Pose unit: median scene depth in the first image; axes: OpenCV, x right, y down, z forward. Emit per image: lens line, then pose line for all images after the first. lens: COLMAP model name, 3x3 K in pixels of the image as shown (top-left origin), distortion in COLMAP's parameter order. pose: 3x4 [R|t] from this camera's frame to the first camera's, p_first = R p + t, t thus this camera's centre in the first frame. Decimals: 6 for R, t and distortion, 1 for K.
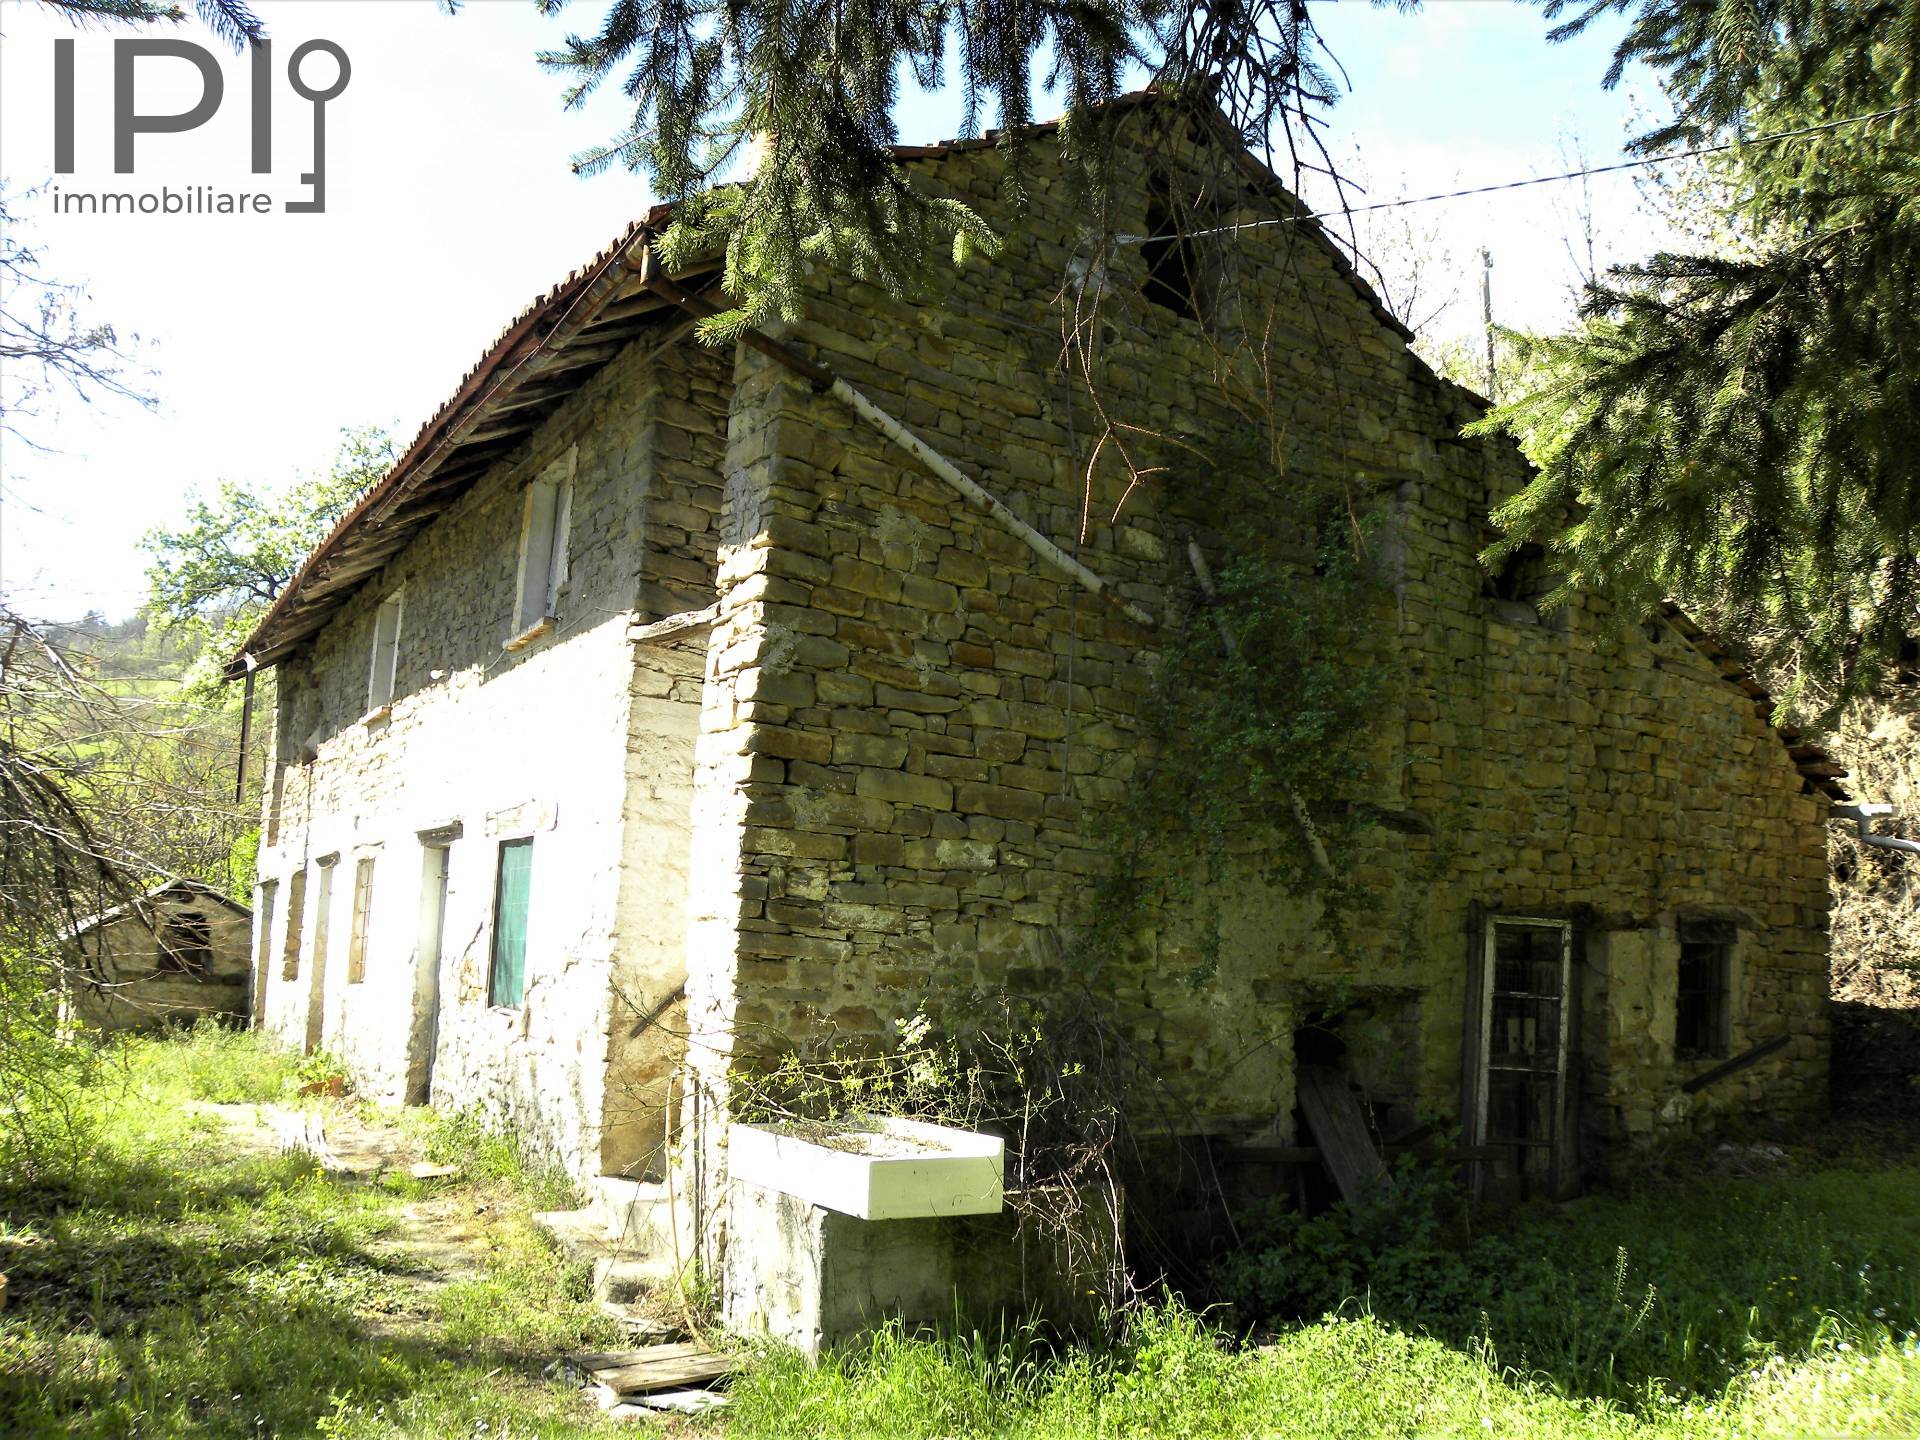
lens RADIAL K [[1486.5, 0, 960.0], [0, 1486.5, 720.0], [0, 0, 1]] dist [-0.164481, 0.107299]
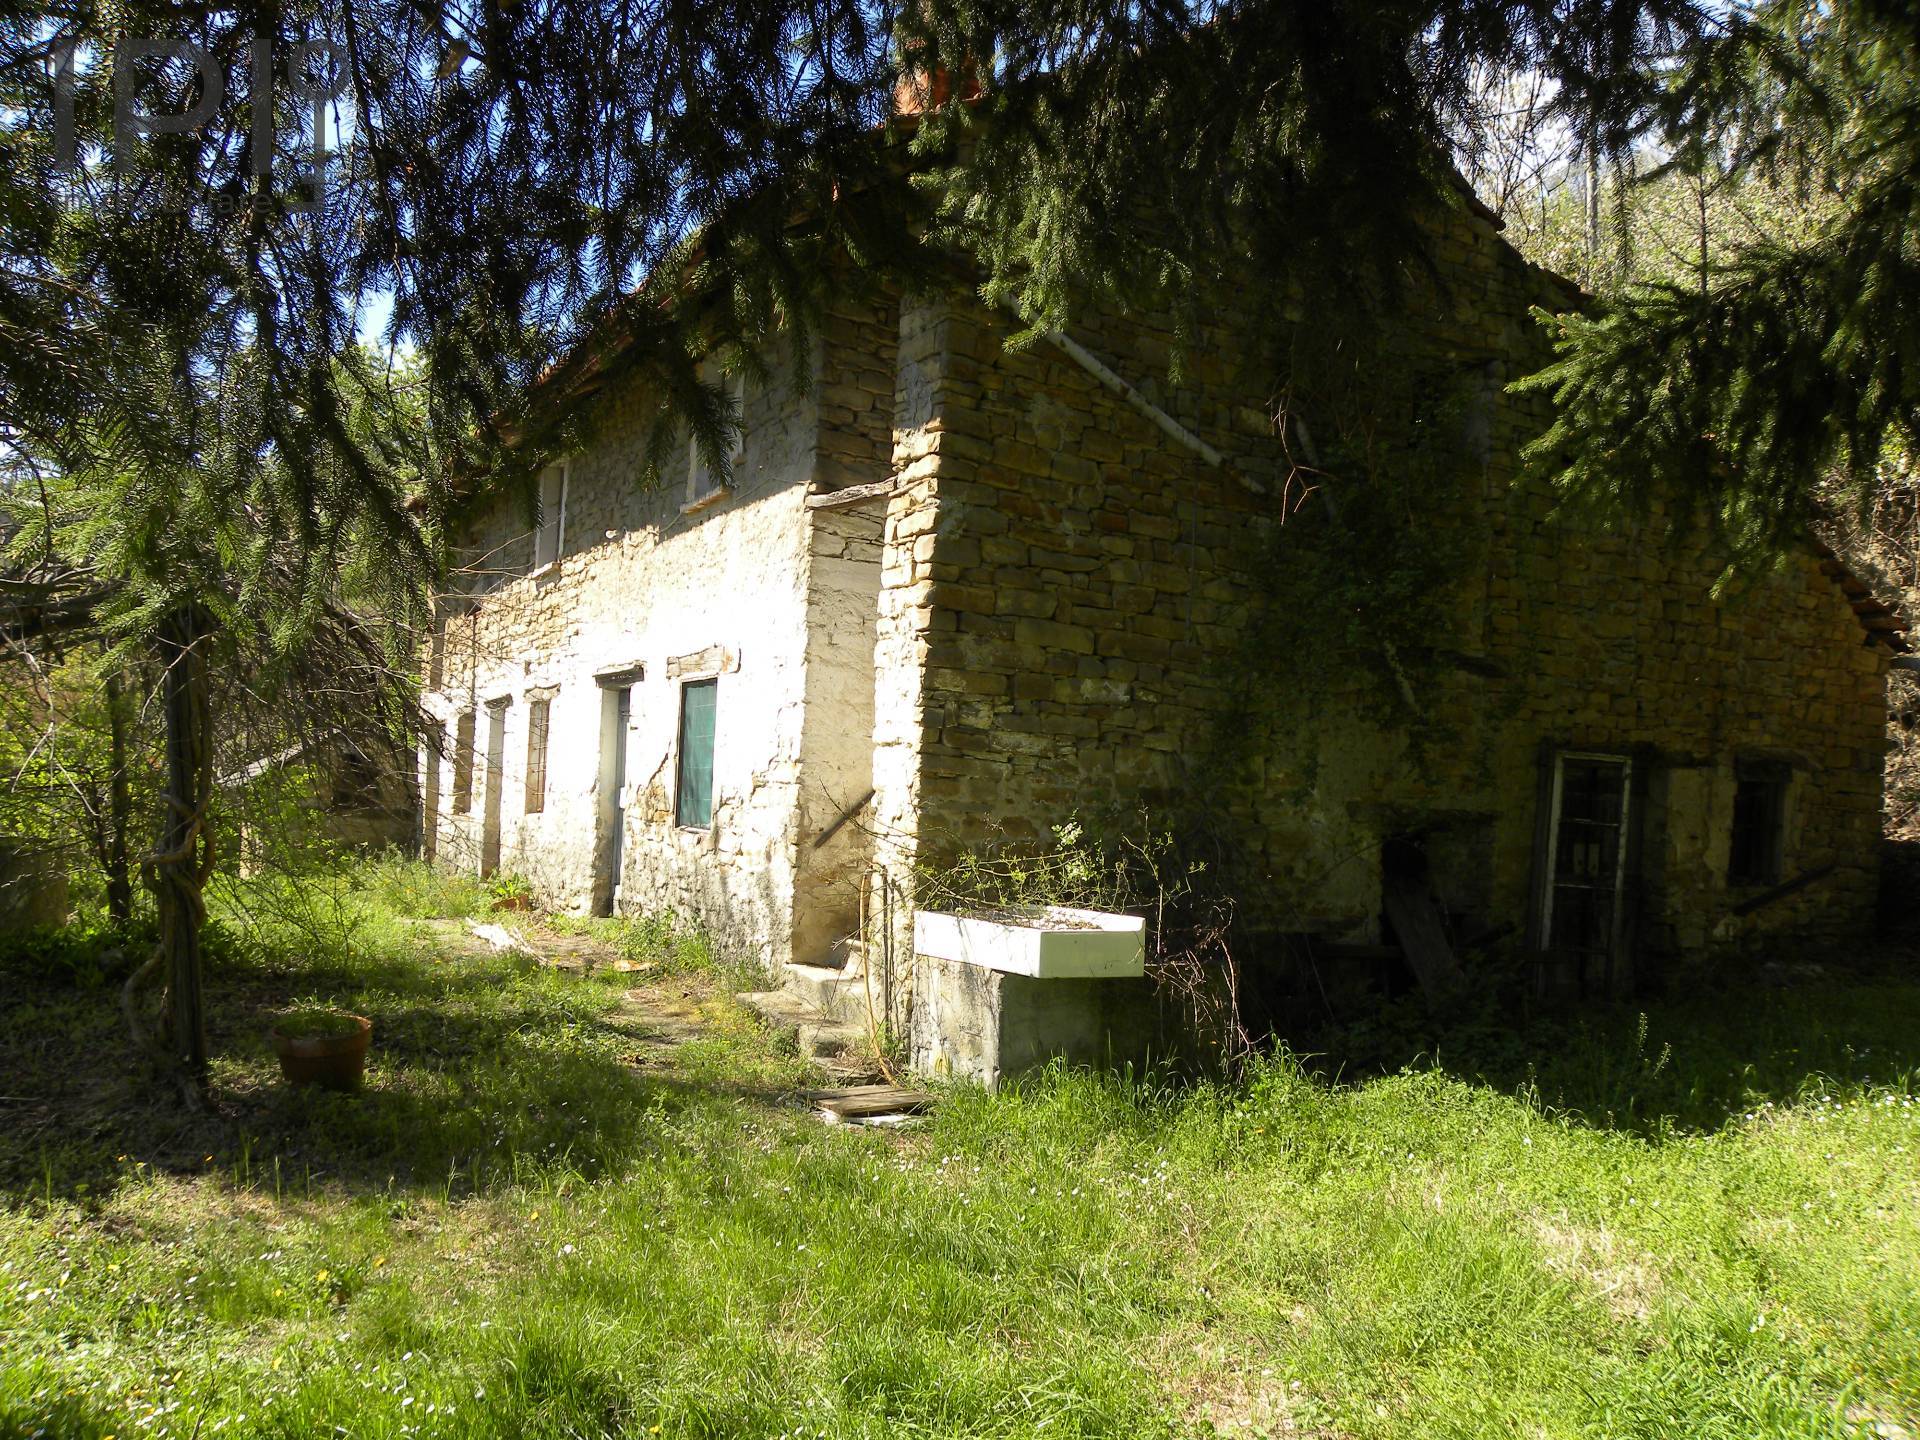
lens RADIAL K [[1486.5, 0, 960.0], [0, 1486.5, 720.0], [0, 0, 1]] dist [-0.164481, 0.107299]
pose [[0.998136, 0.003060, -0.060945, -0.037353], [0.003293, 0.994586, 0.103867, -0.009299], [0.060933, -0.103874, 0.992722, -0.173917]]
